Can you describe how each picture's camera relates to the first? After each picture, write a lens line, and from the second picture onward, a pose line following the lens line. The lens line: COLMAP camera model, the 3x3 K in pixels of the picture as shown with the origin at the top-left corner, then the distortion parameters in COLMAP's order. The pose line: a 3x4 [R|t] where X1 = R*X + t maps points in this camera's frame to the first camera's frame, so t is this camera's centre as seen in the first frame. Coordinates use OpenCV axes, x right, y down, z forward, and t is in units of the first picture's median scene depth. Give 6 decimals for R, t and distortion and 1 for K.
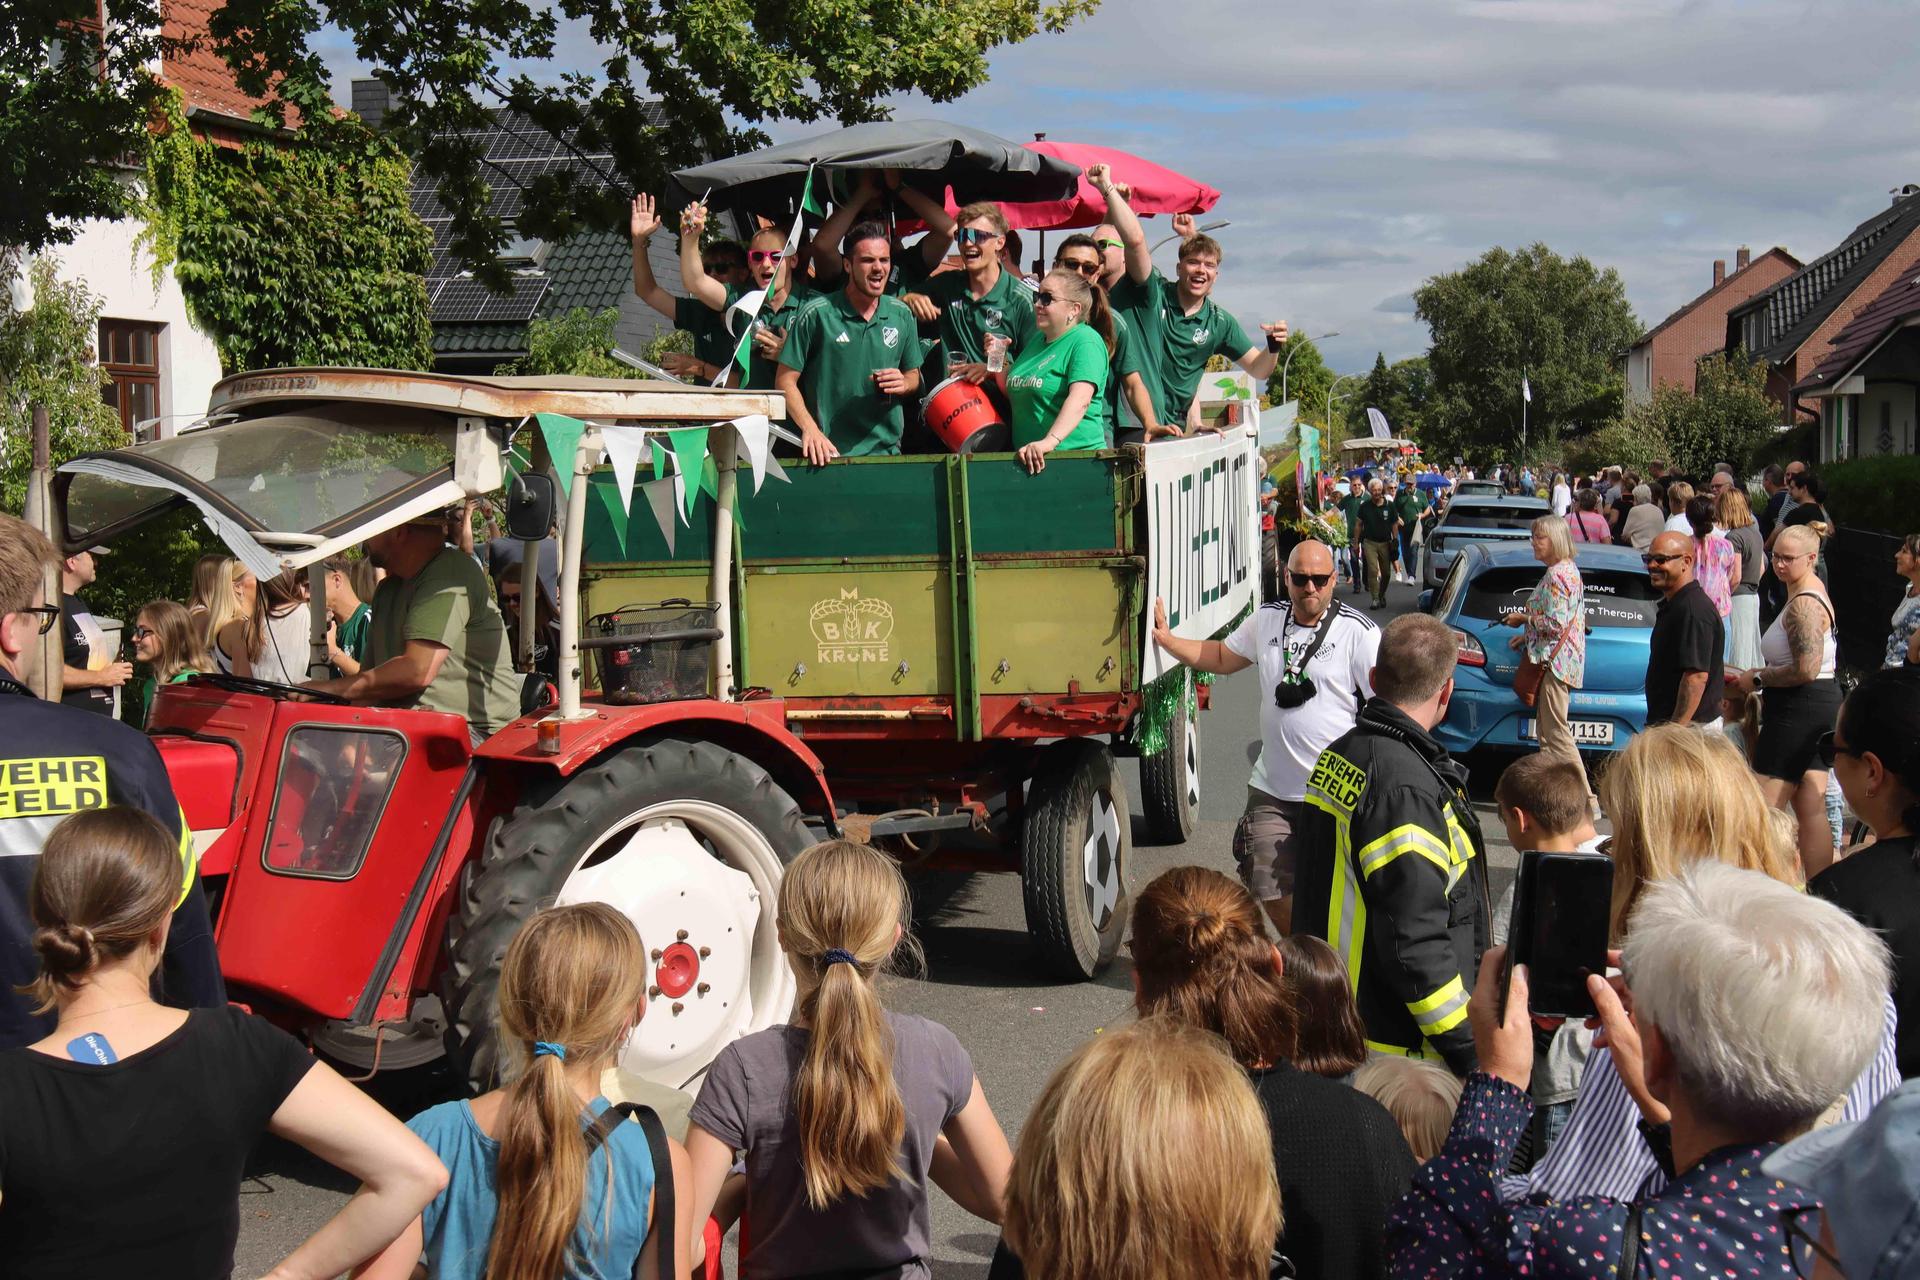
lens RADIAL K [[2553.2, 0, 962.6], [0, 2553.2, 595.8], [0, 0, 1]] dist [0.045822, 0.002088]
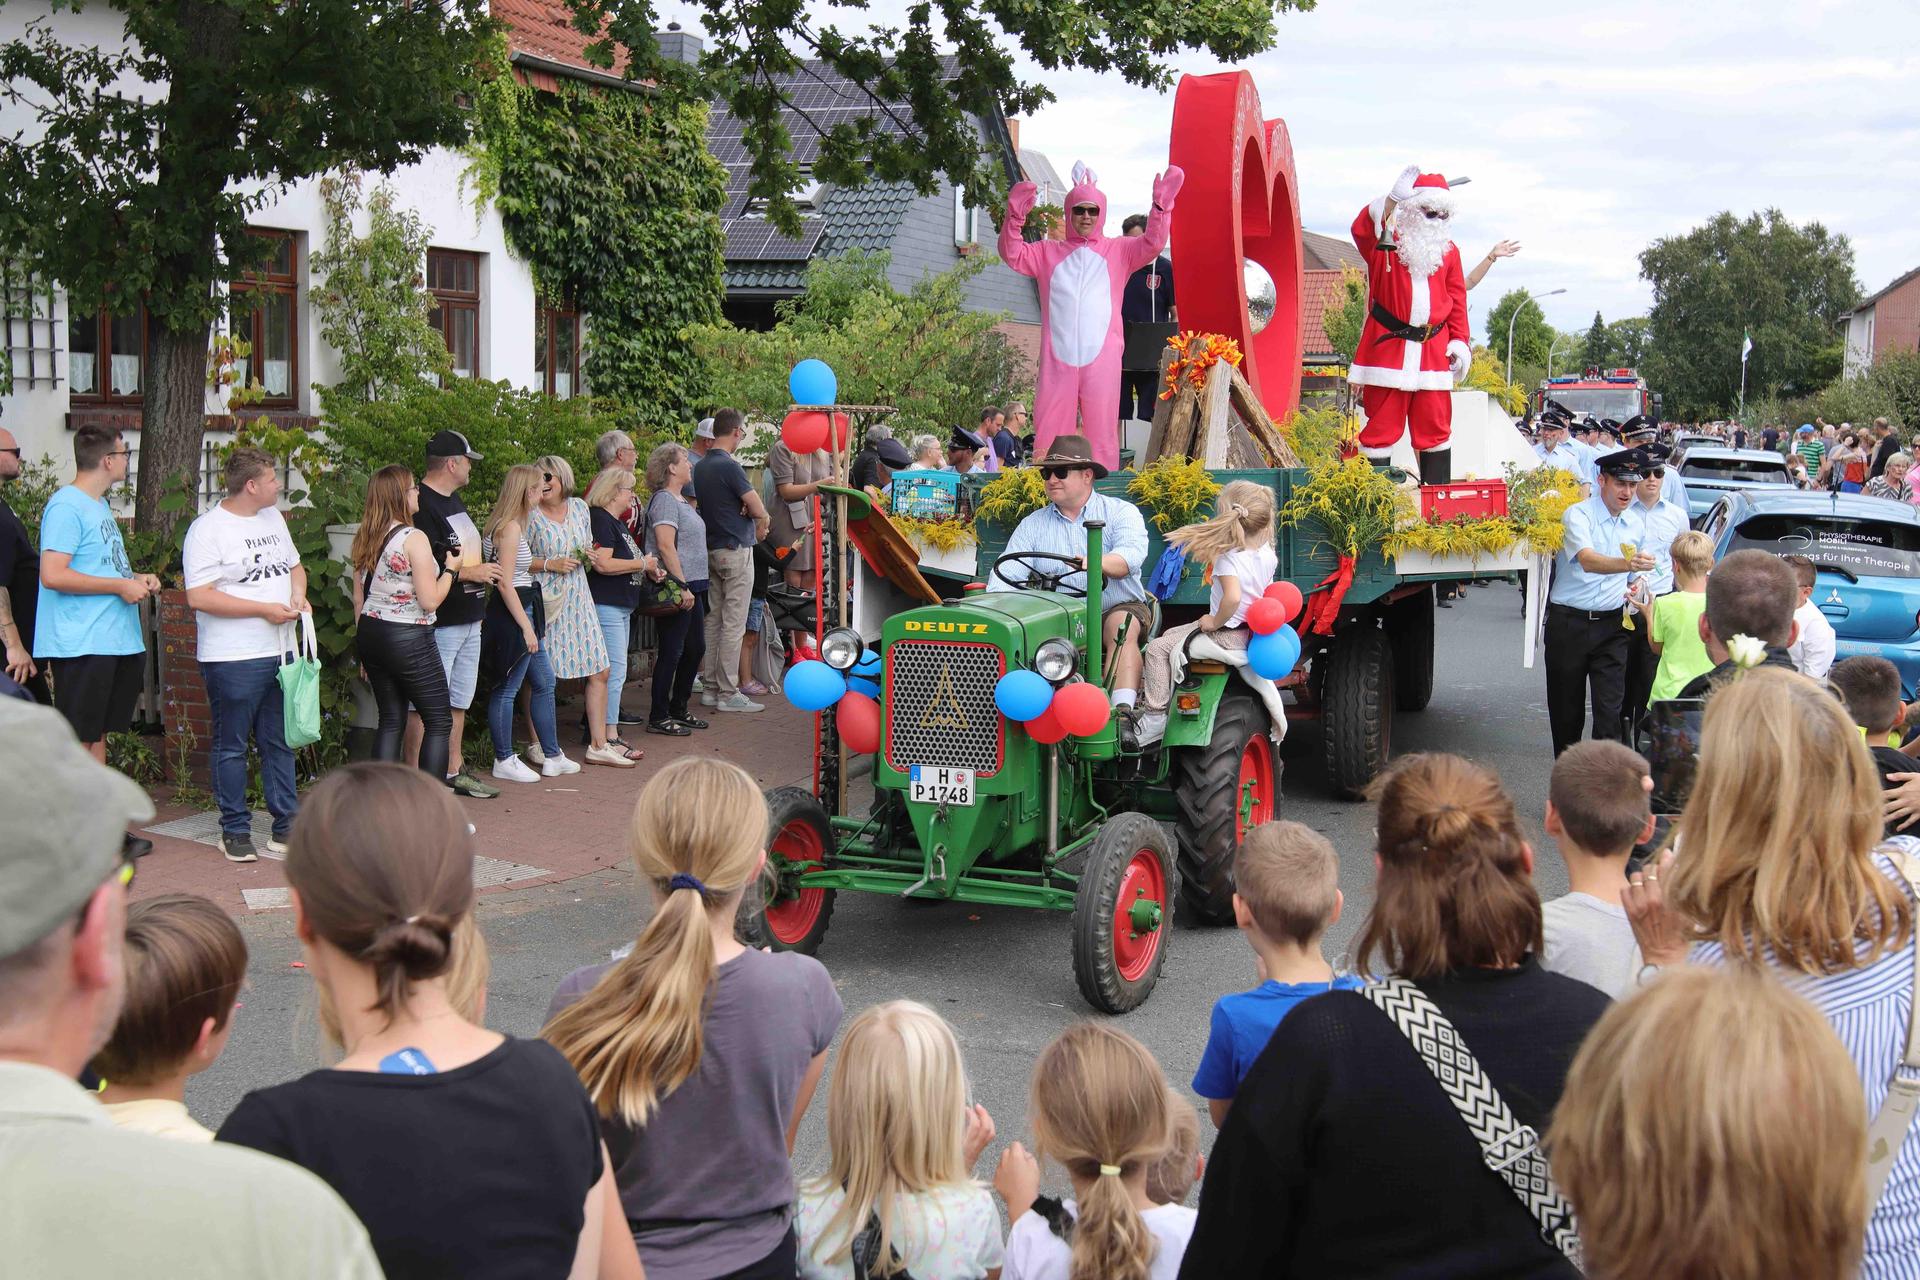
lens RADIAL K [[2376.0, 0, 958.1], [0, 2376.0, 616.3], [0, 0, 1]] dist [0.049492, 0.010417]
pose [[0.995014, 0.035587, -0.093175, -0.013082], [-0.032123, 0.998745, 0.038423, 0.001674], [0.094426, -0.035238, 0.994908, 0.012405]]
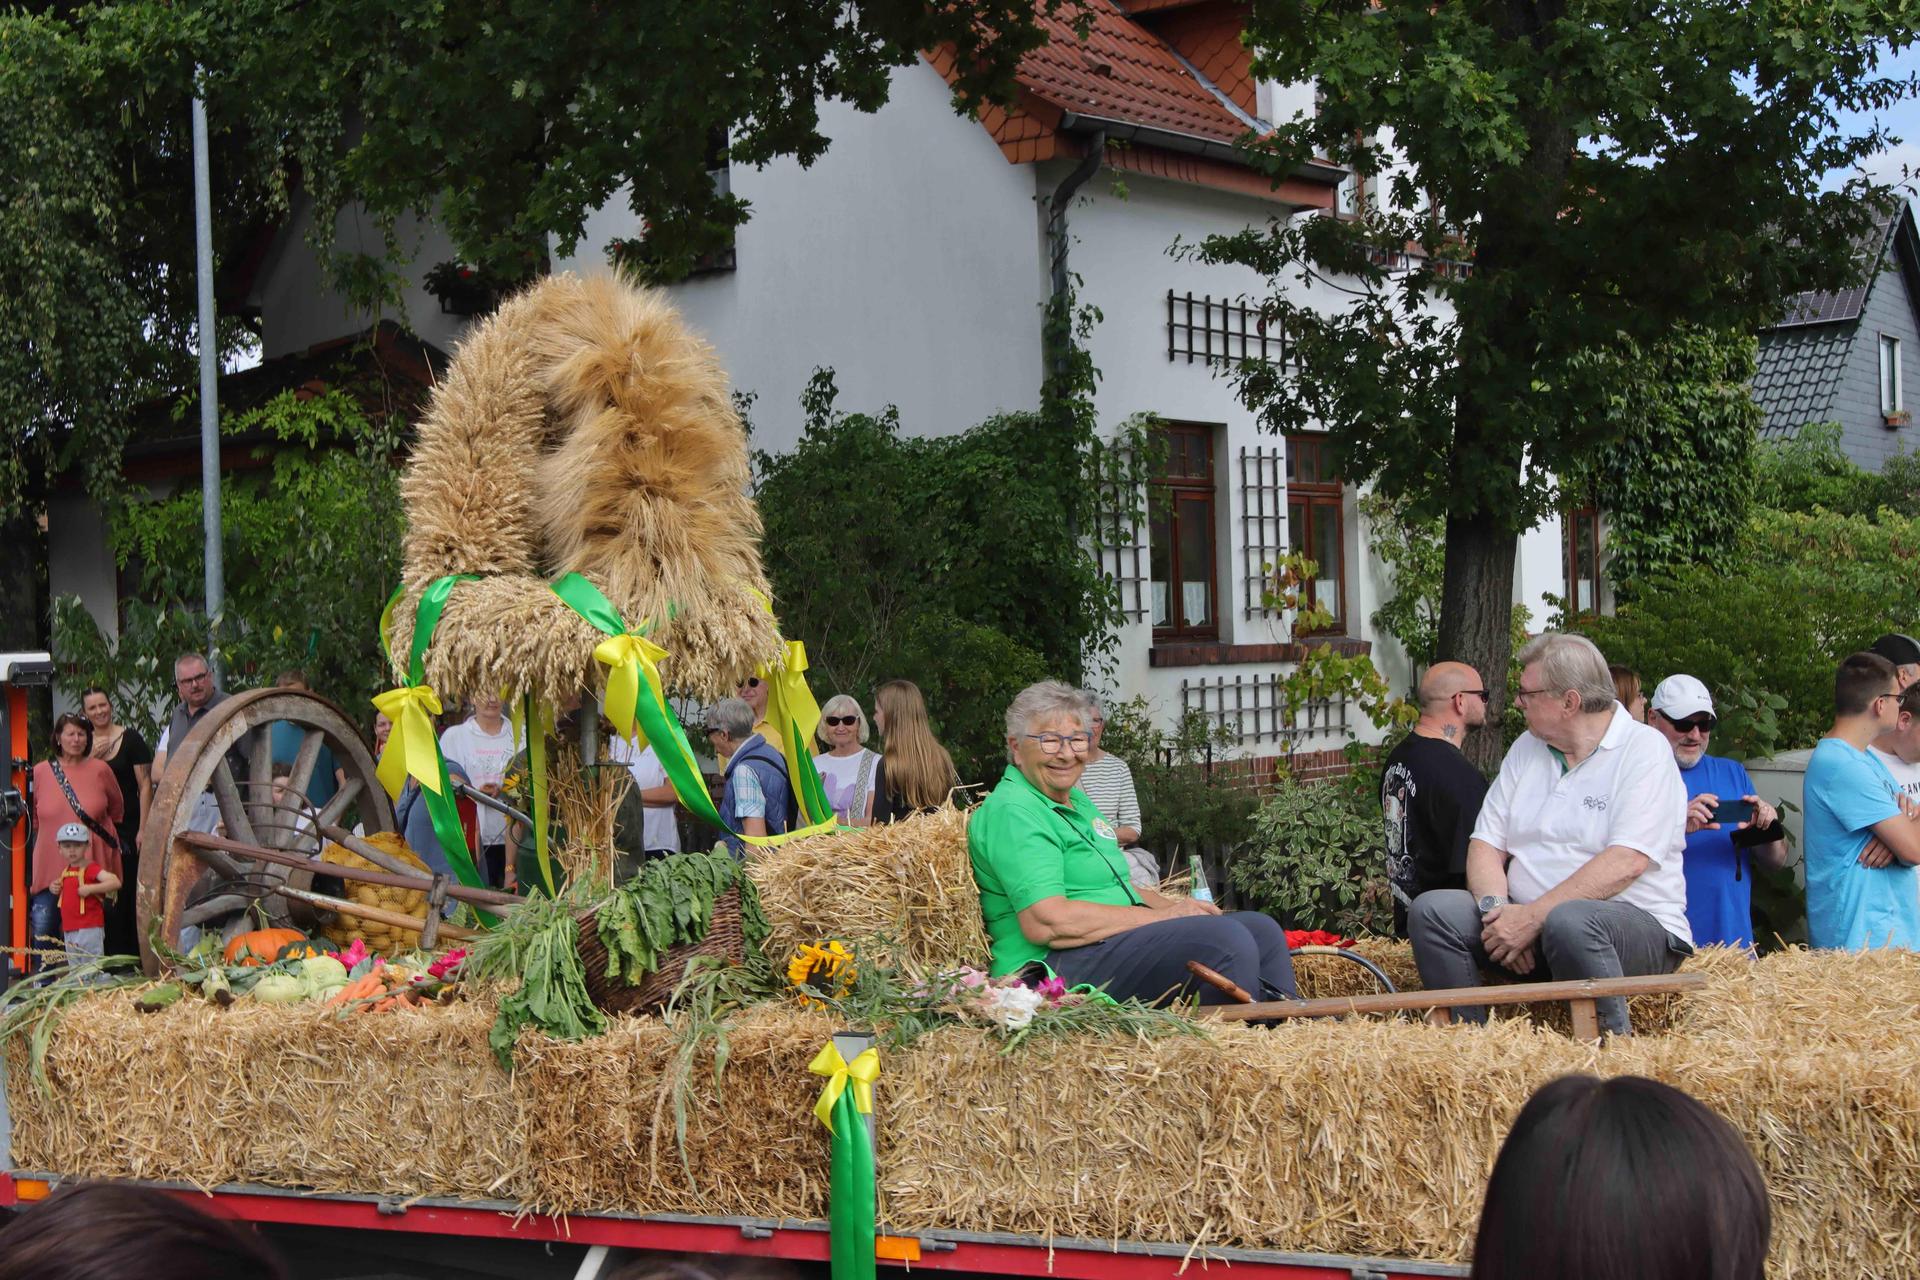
lens RADIAL K [[2527.3, 0, 968.8], [0, 2527.3, 609.1], [0, 0, 1]] dist [0.053130, -0.010398]
pose [[0.939601, -0.023516, -0.341463, -0.178165], [0.005328, 0.998521, -0.054106, 0.002745], [0.342230, 0.049019, 0.938337, 0.057632]]
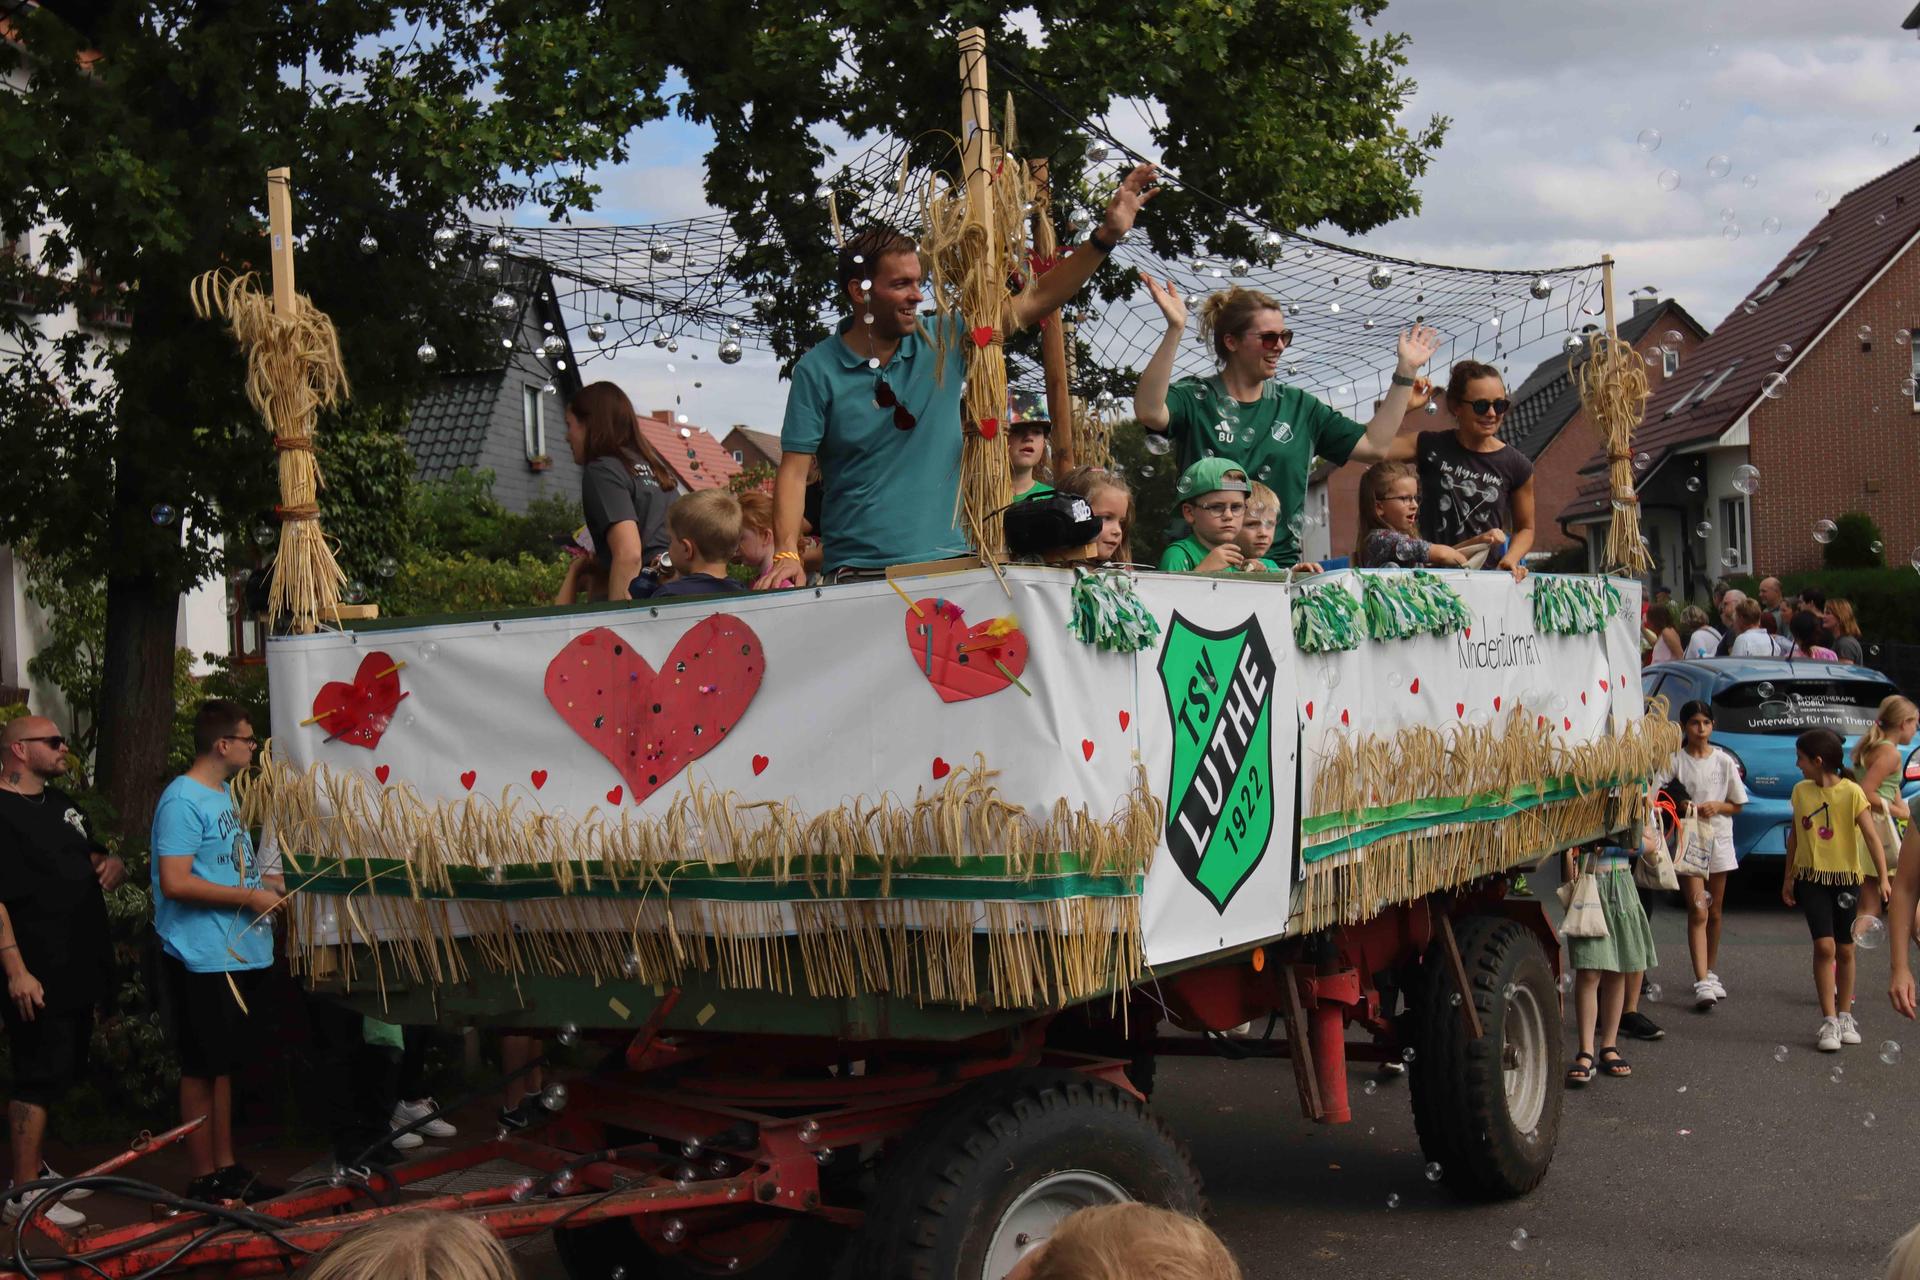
lens RADIAL K [[2531.1, 0, 956.1], [0, 2531.1, 619.5], [0, 0, 1]] dist [0.046372, 0.002858]
pose [[0.986588, -0.036591, 0.159074, -0.173055], [0.044483, 0.997935, -0.046335, -0.002236], [-0.157050, 0.052790, 0.986179, 0.025875]]
